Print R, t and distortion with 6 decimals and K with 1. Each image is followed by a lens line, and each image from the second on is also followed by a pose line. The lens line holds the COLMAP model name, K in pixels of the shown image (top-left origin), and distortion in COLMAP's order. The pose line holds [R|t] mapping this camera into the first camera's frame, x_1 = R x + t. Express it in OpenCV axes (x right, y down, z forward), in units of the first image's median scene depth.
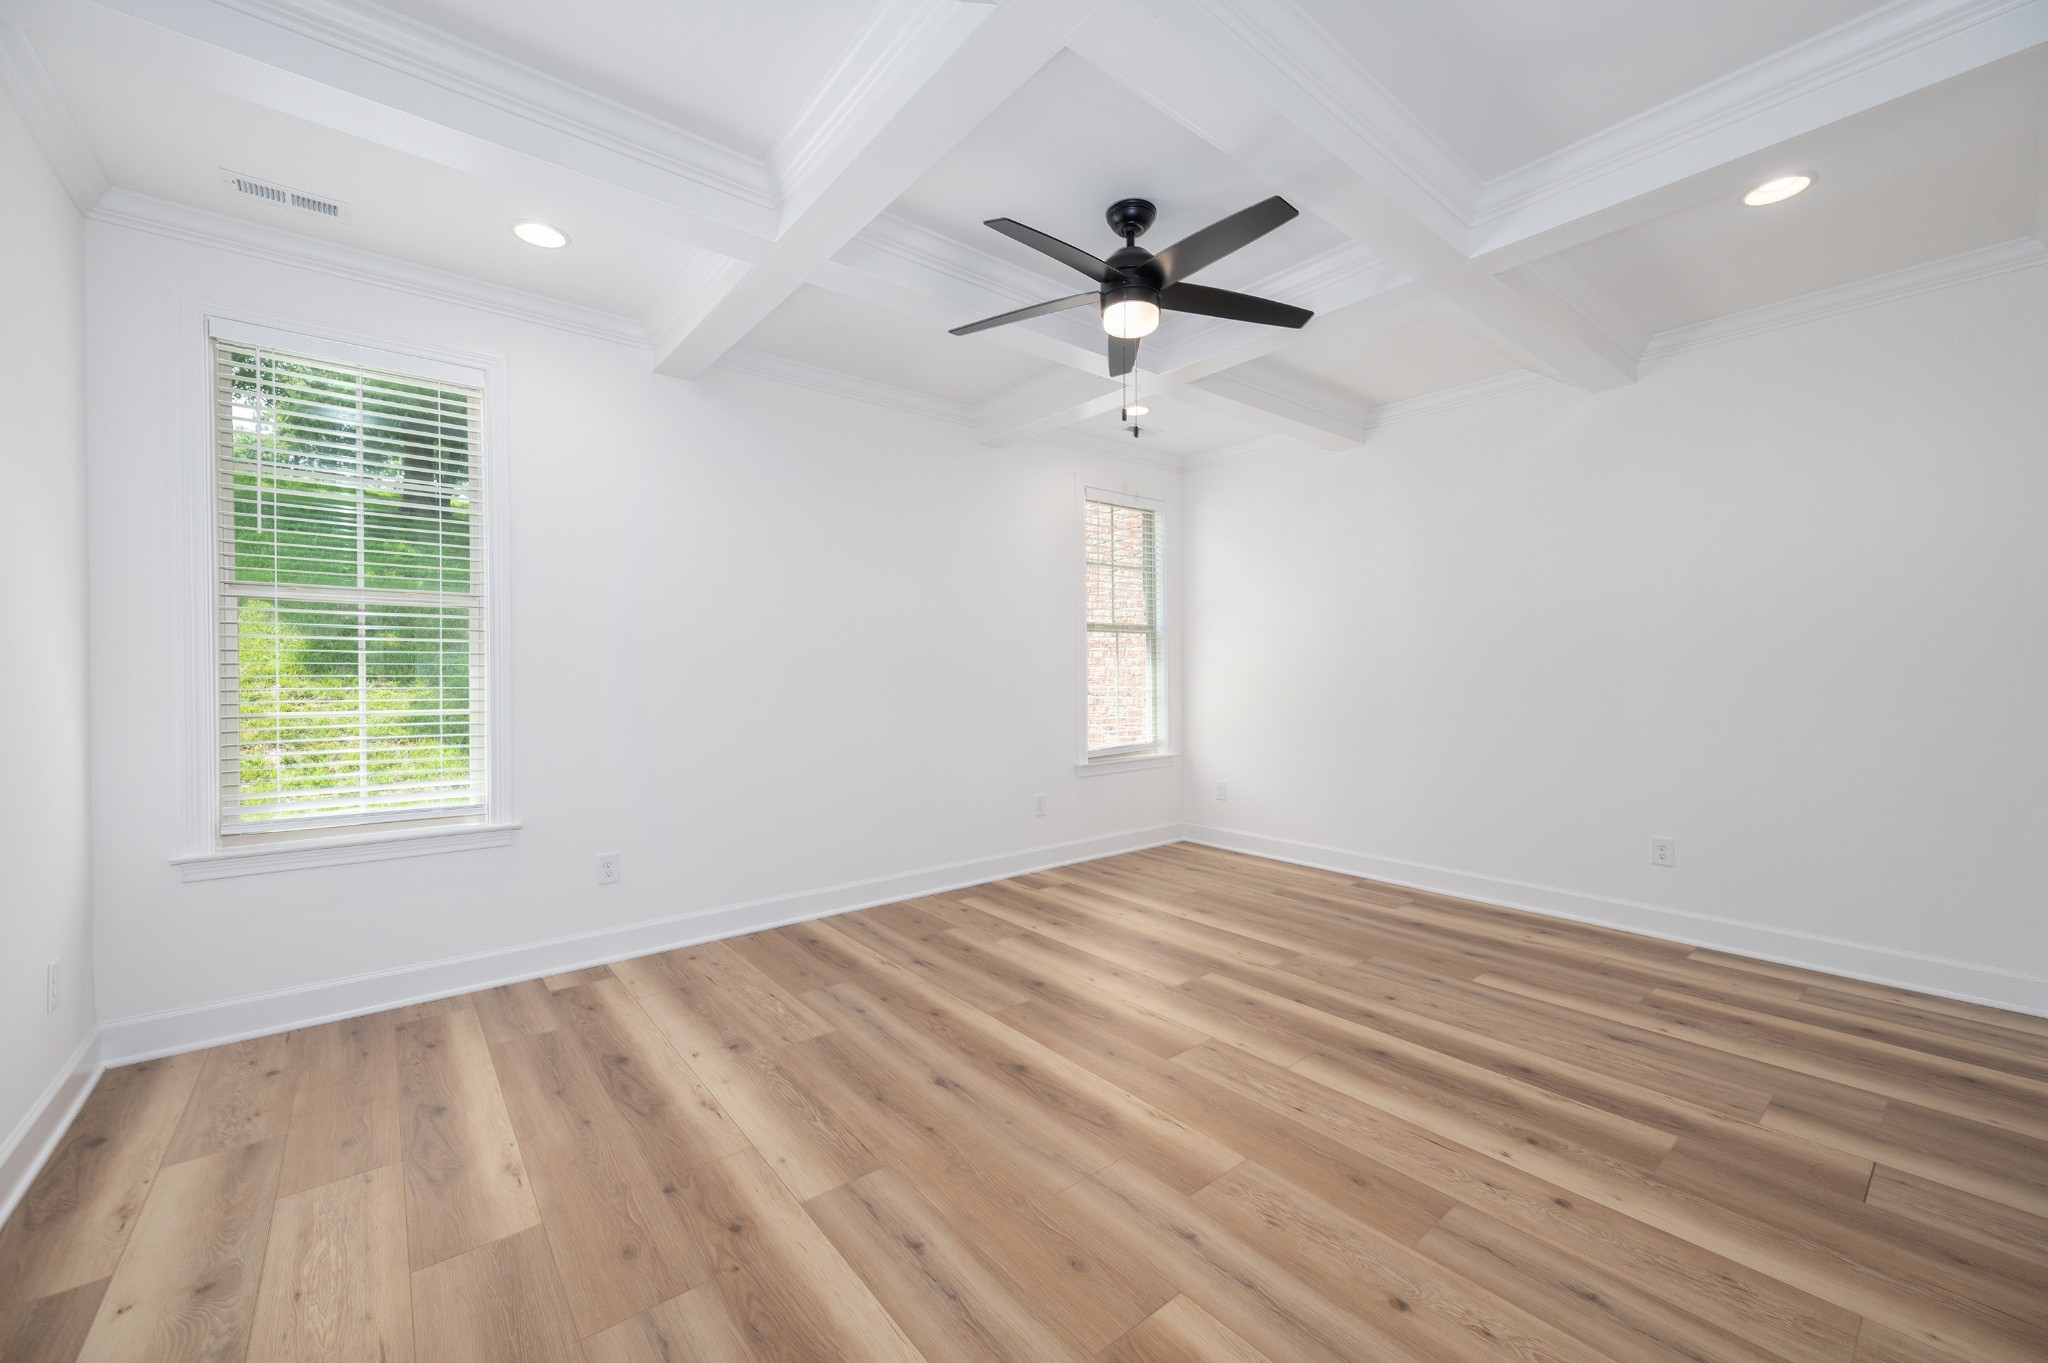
lens RADIAL K [[822.2, 0, 1022.3], [0, 822.2, 674.4], [0, 0, 1]] dist [0.000085, 0.000219]
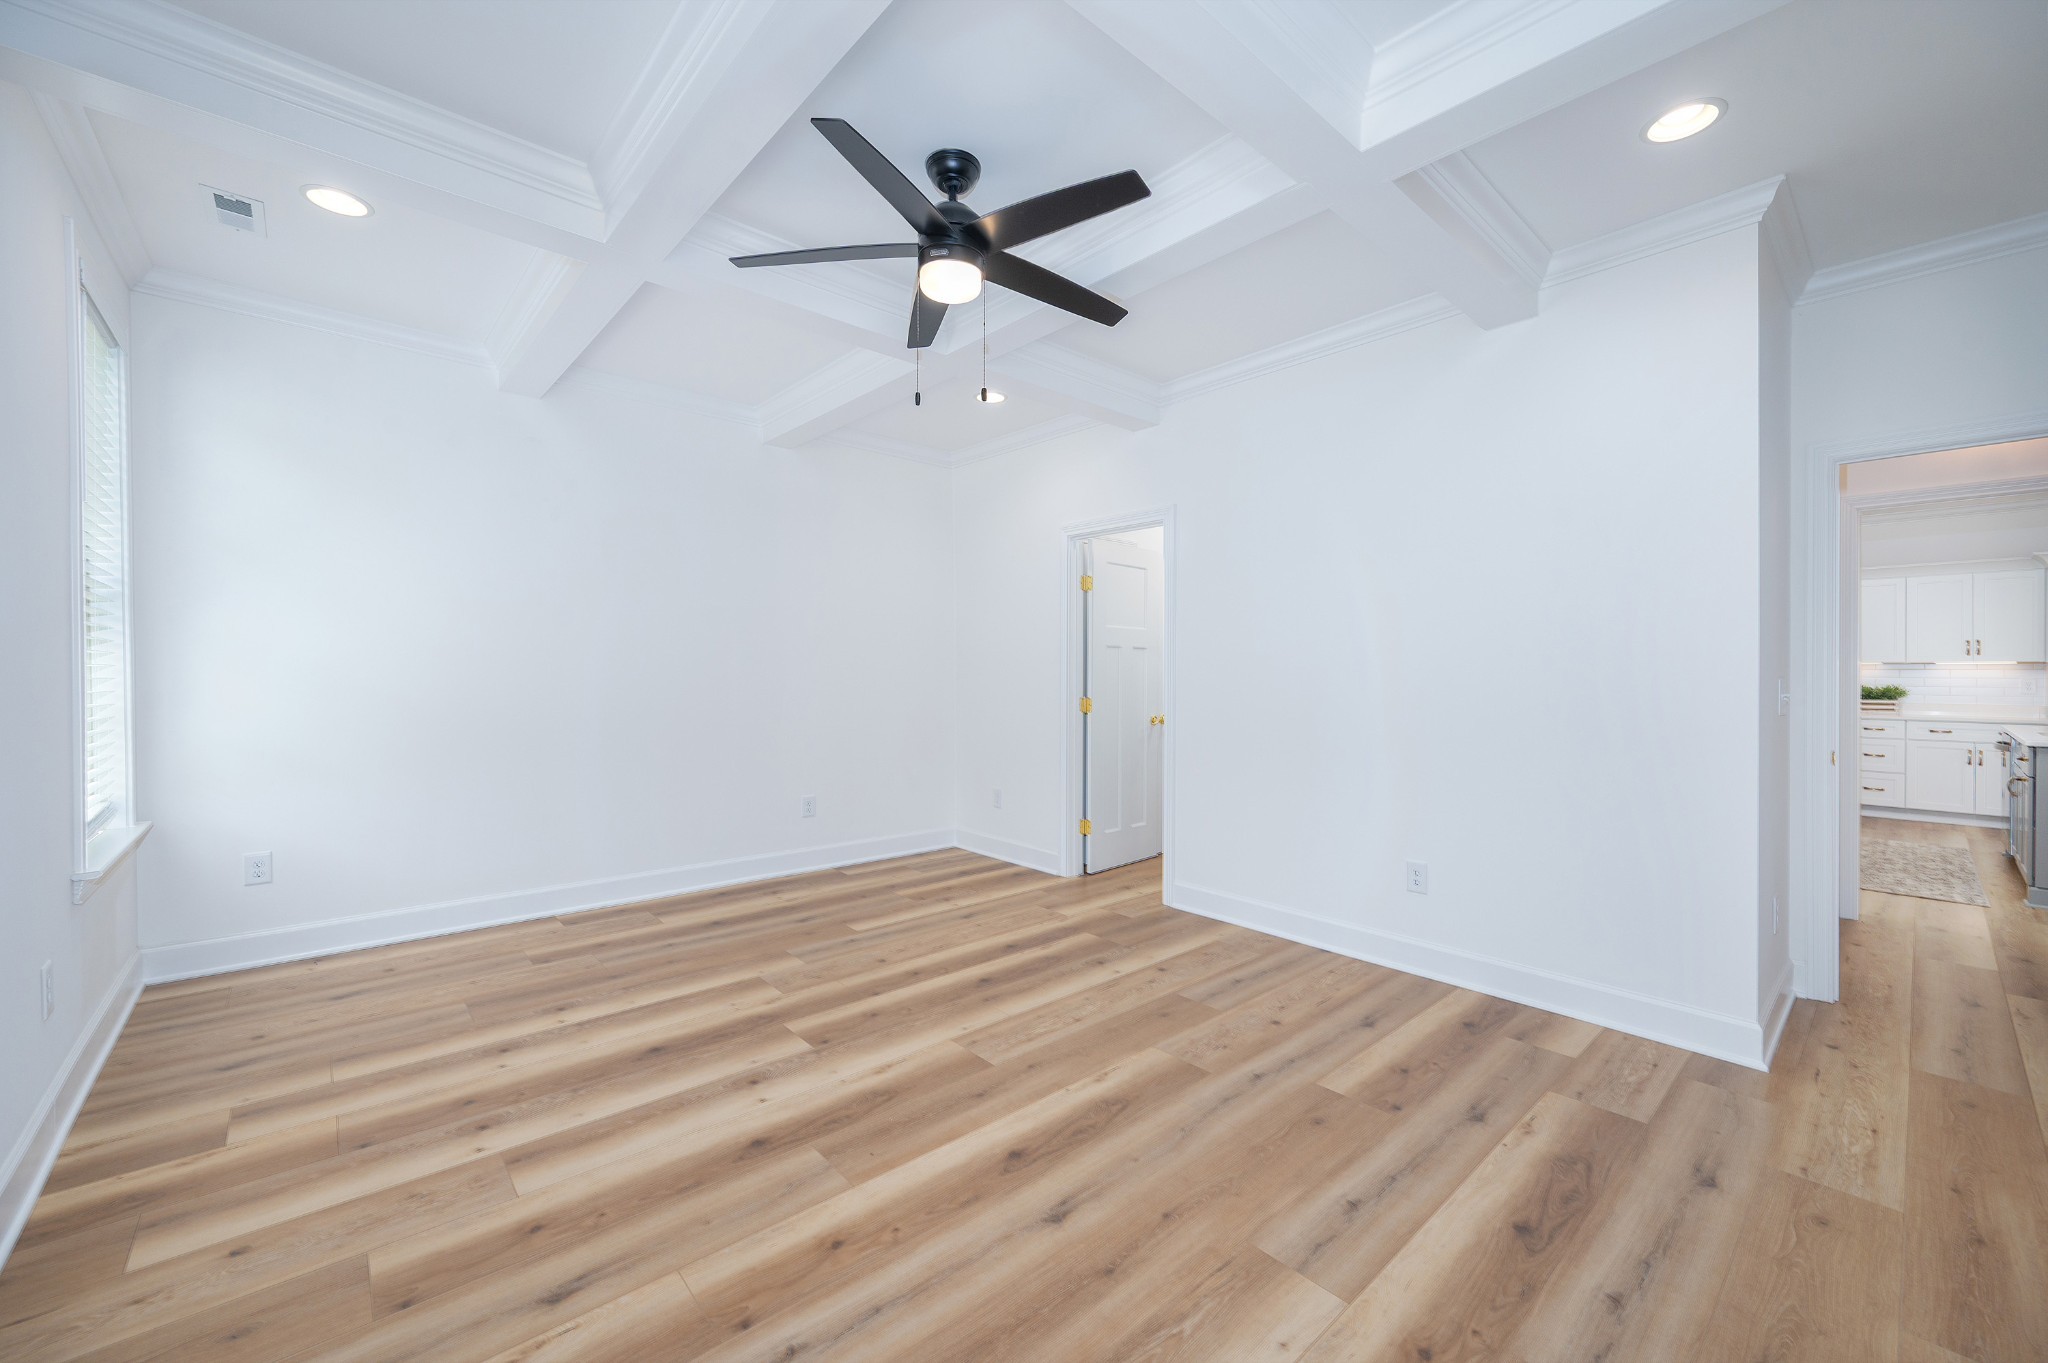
lens RADIAL K [[822.2, 0, 1022.3], [0, 822.2, 674.4], [0, 0, 1]] dist [0.000085, 0.000219]
pose [[-0.065992, 0.000770, 0.997820, -0.768984], [-0.002950, 0.999995, -0.000967, 0.001605], [-0.997816, -0.003007, -0.065990, 0.984351]]
